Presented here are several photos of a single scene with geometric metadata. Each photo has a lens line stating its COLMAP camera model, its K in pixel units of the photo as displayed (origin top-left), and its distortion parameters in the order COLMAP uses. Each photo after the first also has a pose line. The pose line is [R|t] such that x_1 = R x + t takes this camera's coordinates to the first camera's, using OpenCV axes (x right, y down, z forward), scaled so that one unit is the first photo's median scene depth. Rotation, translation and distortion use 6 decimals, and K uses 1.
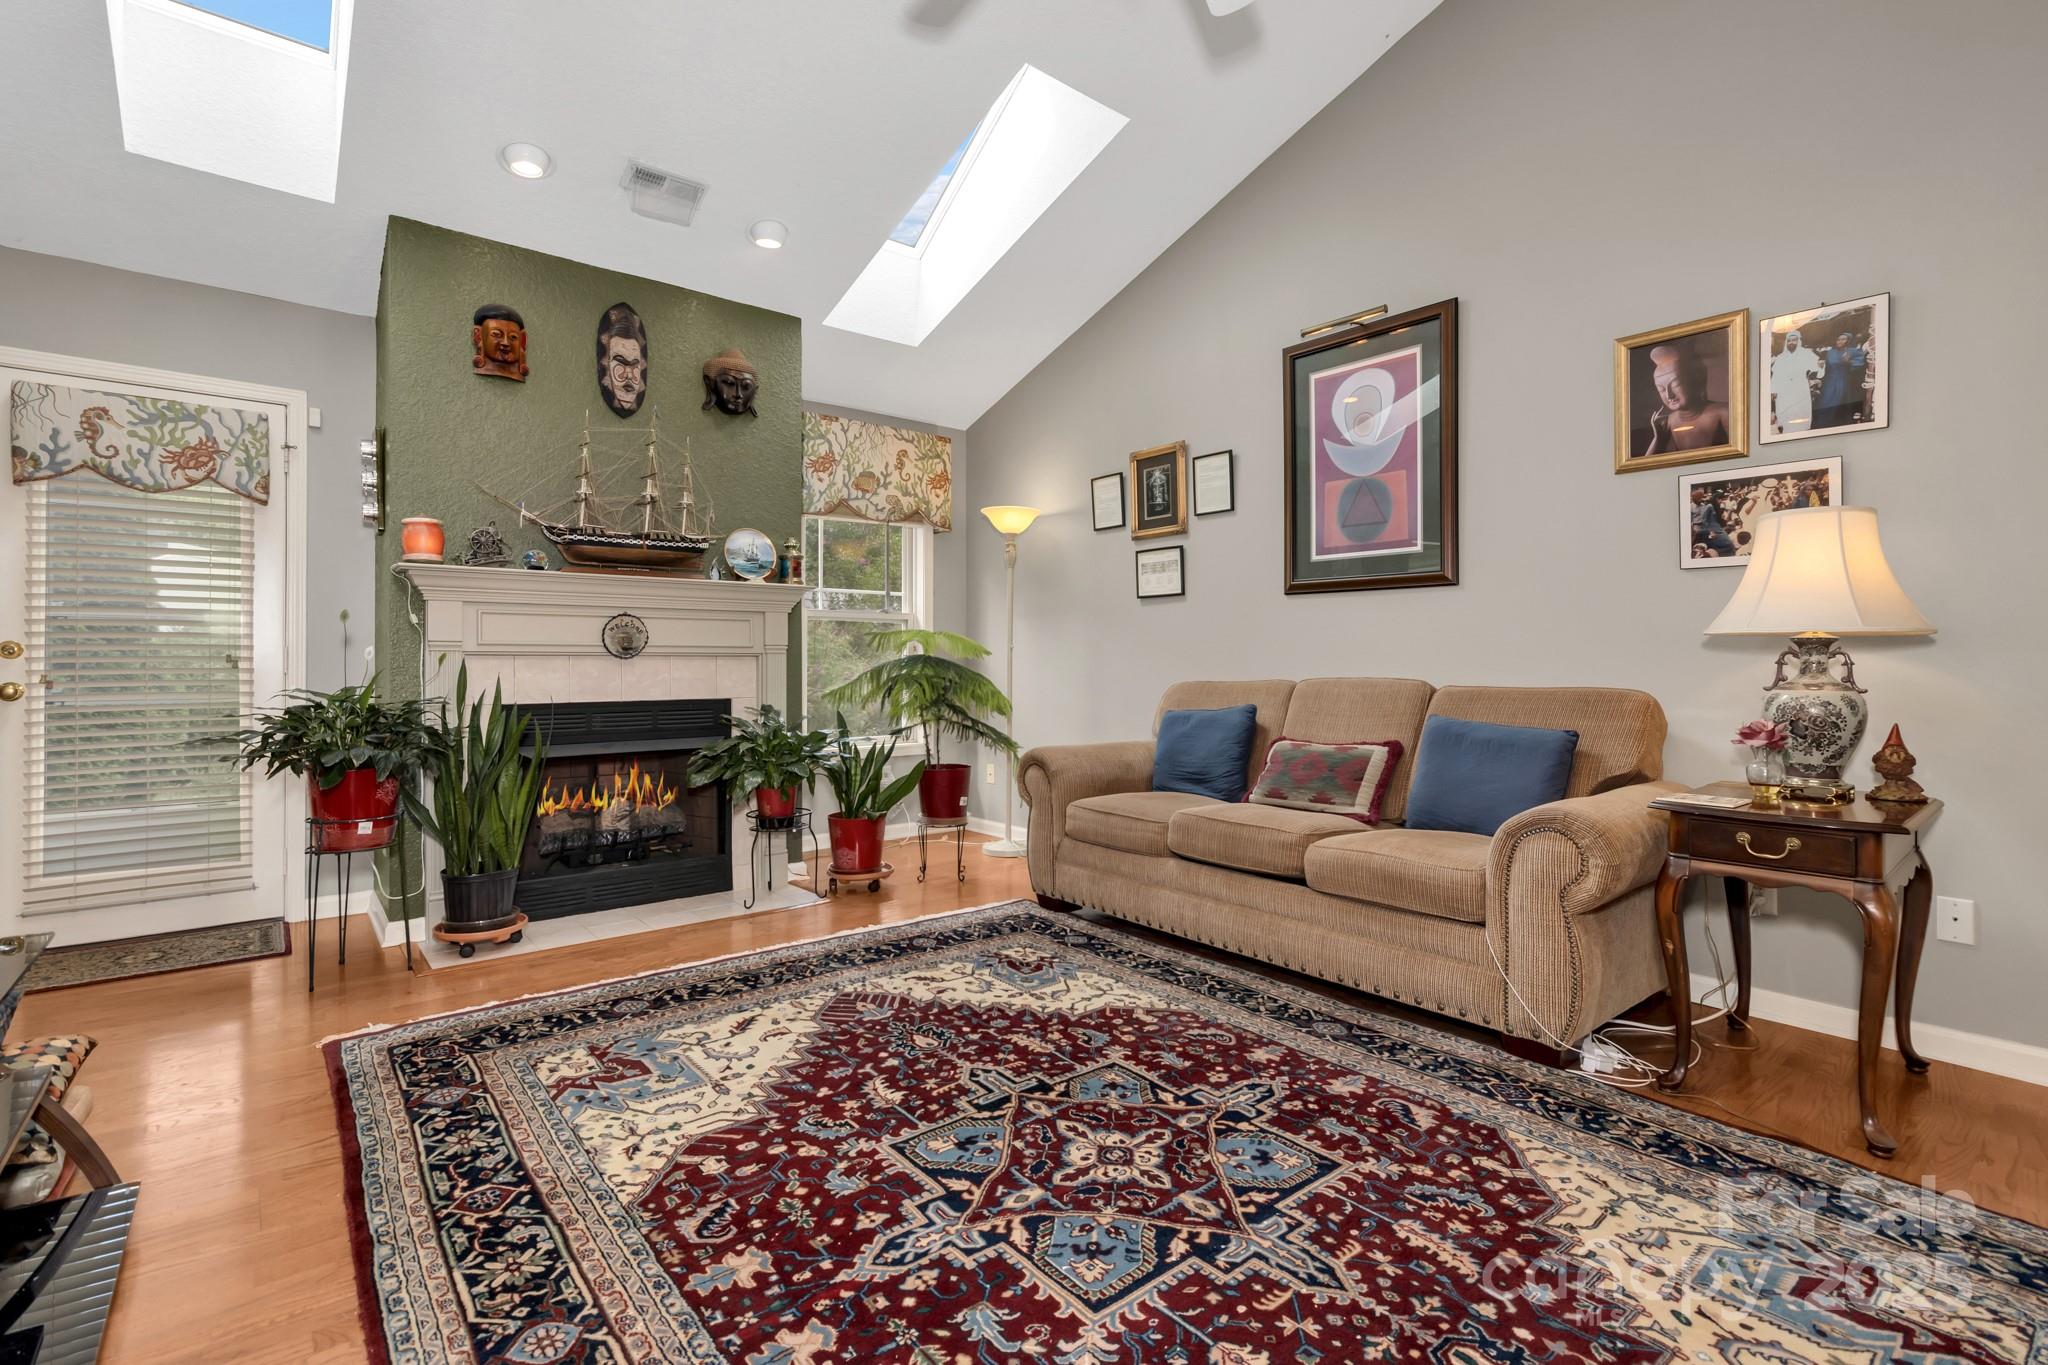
lens RADIAL K [[946.9, 0, 1029.5], [0, 946.9, 658.7], [0, 0, 1]] dist [0.001873, -0.000363]
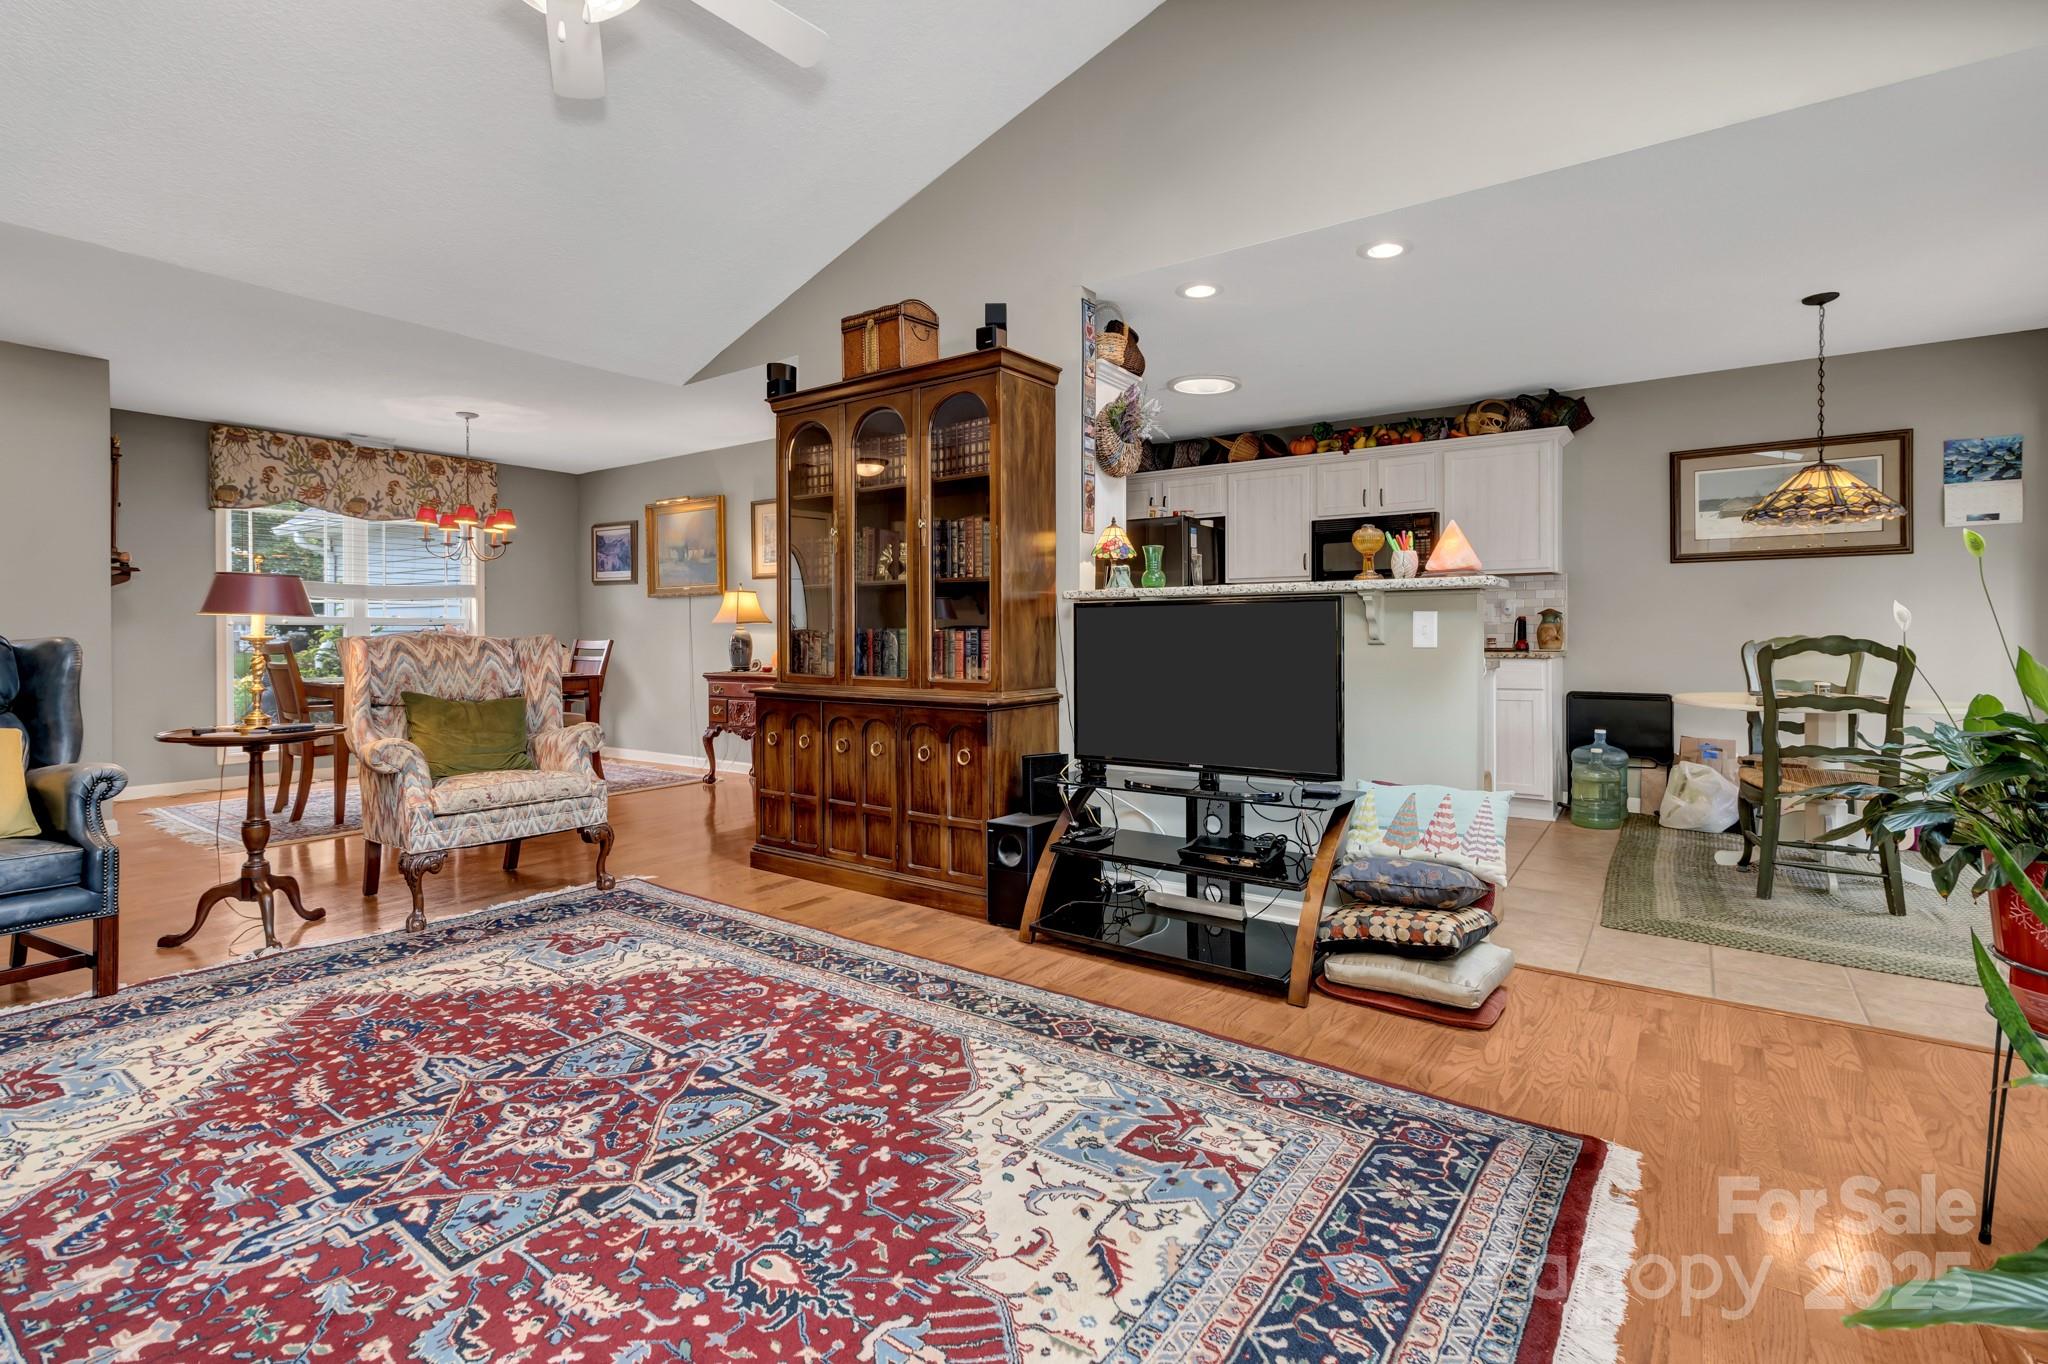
lens RADIAL K [[946.9, 0, 1025.5], [0, 946.9, 640.2], [0, 0, 1]] dist [0.001873, -0.000363]
pose [[-0.964979, 0.001042, -0.262327, -0.089801], [0.000844, 0.999999, 0.000866, 0.007047], [0.262327, 0.000614, -0.964979, 1.361401]]
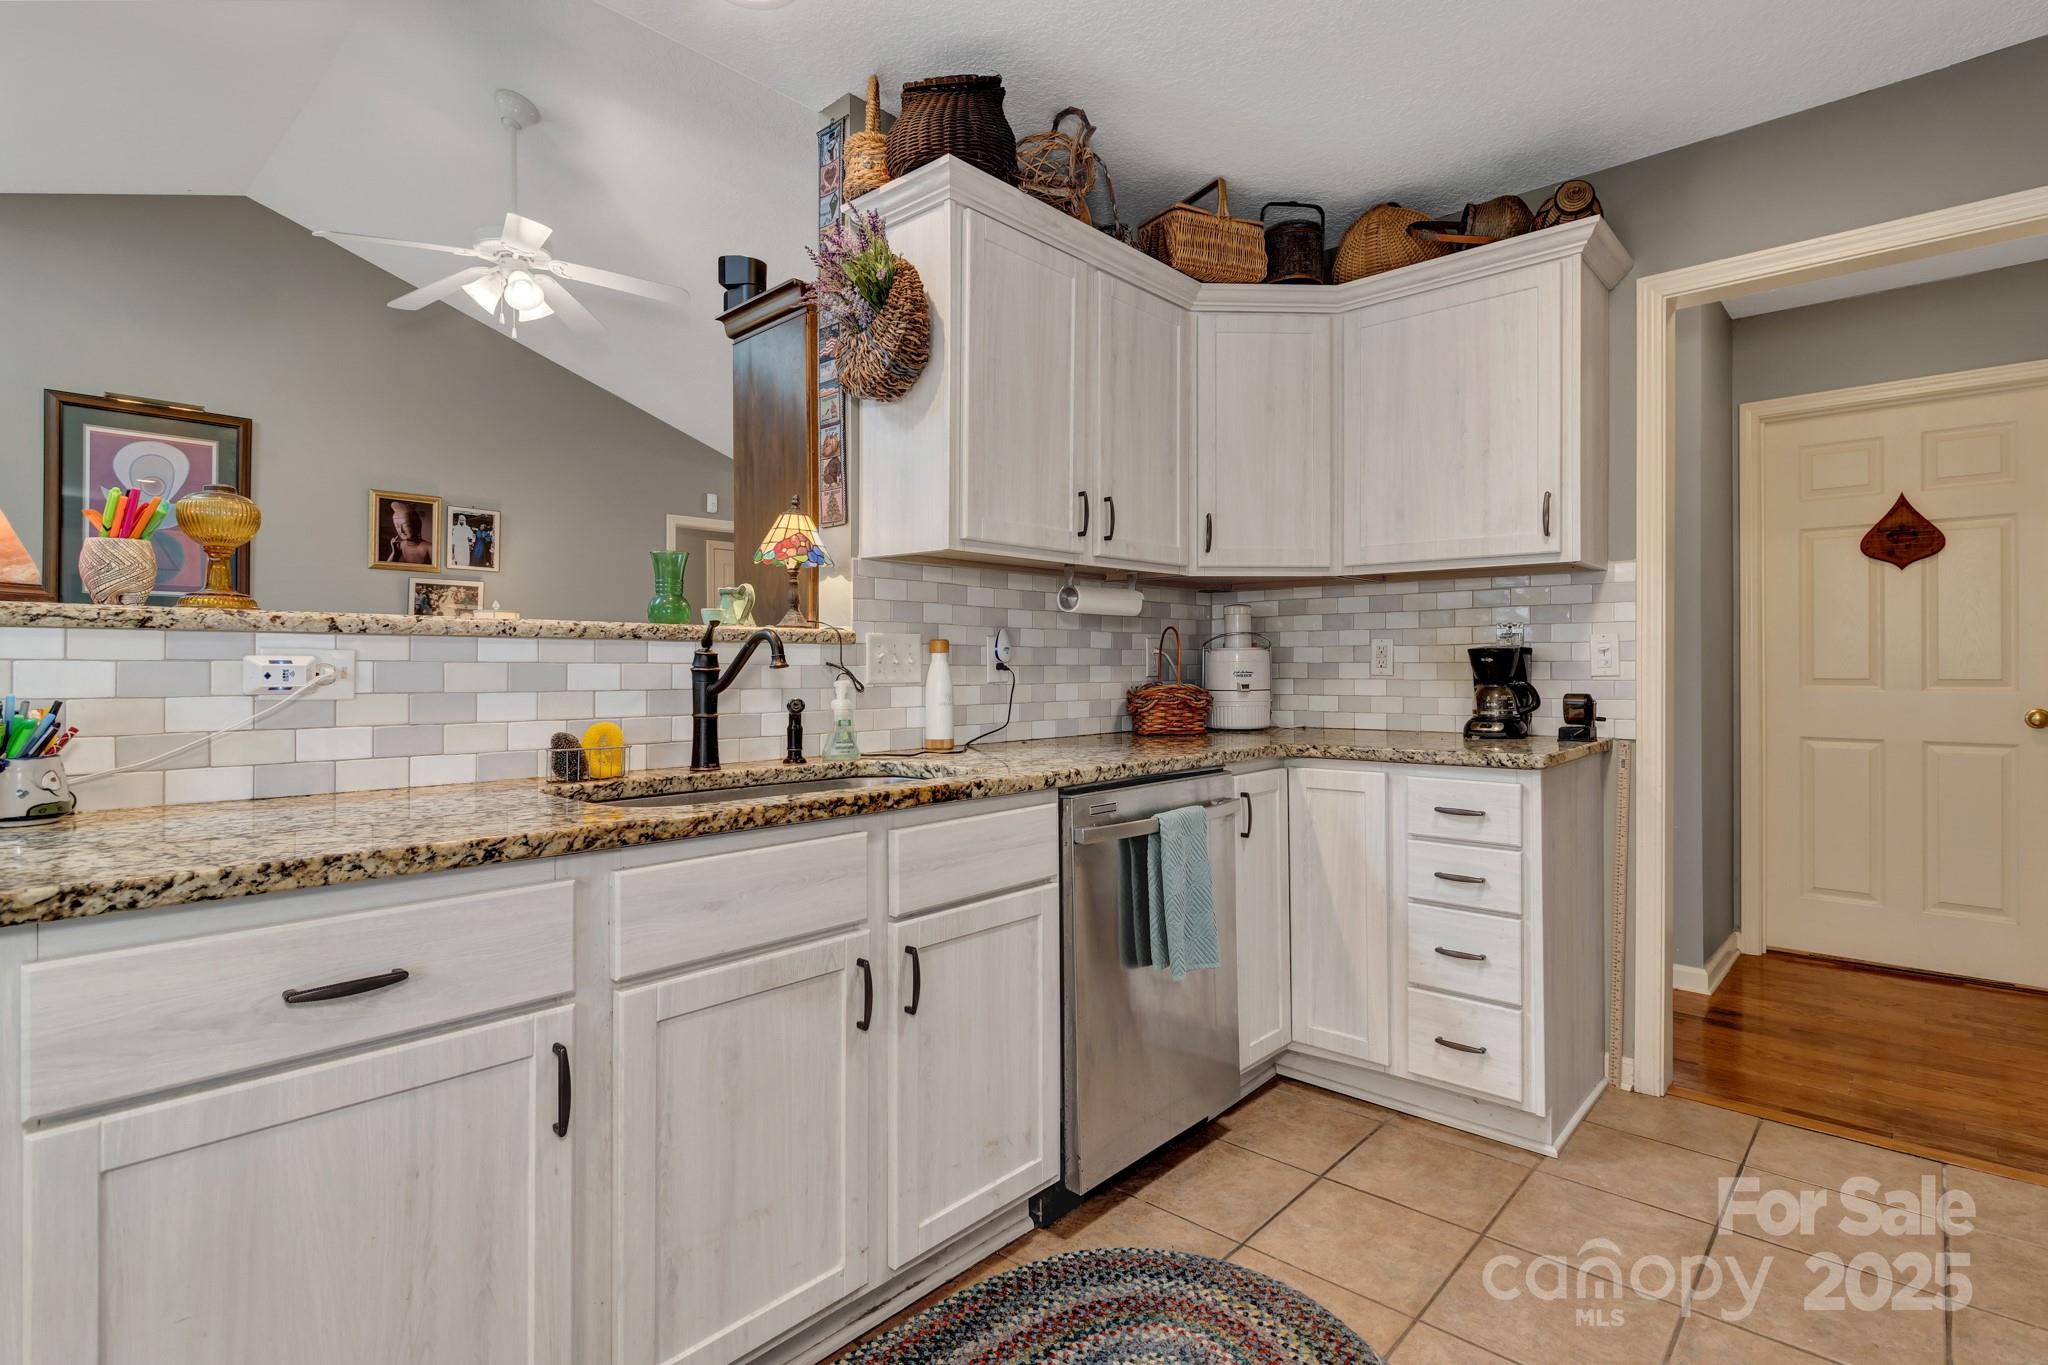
lens RADIAL K [[994.4, 0, 1037.4], [0, 994.4, 664.6], [0, 0, 1]] dist [-0.004713, 0.000011]
pose [[-0.140230, -0.003288, 0.990113, -1.325786], [-0.004700, 0.999985, 0.002655, -0.033781], [-0.990108, -0.004281, -0.140243, 0.067325]]
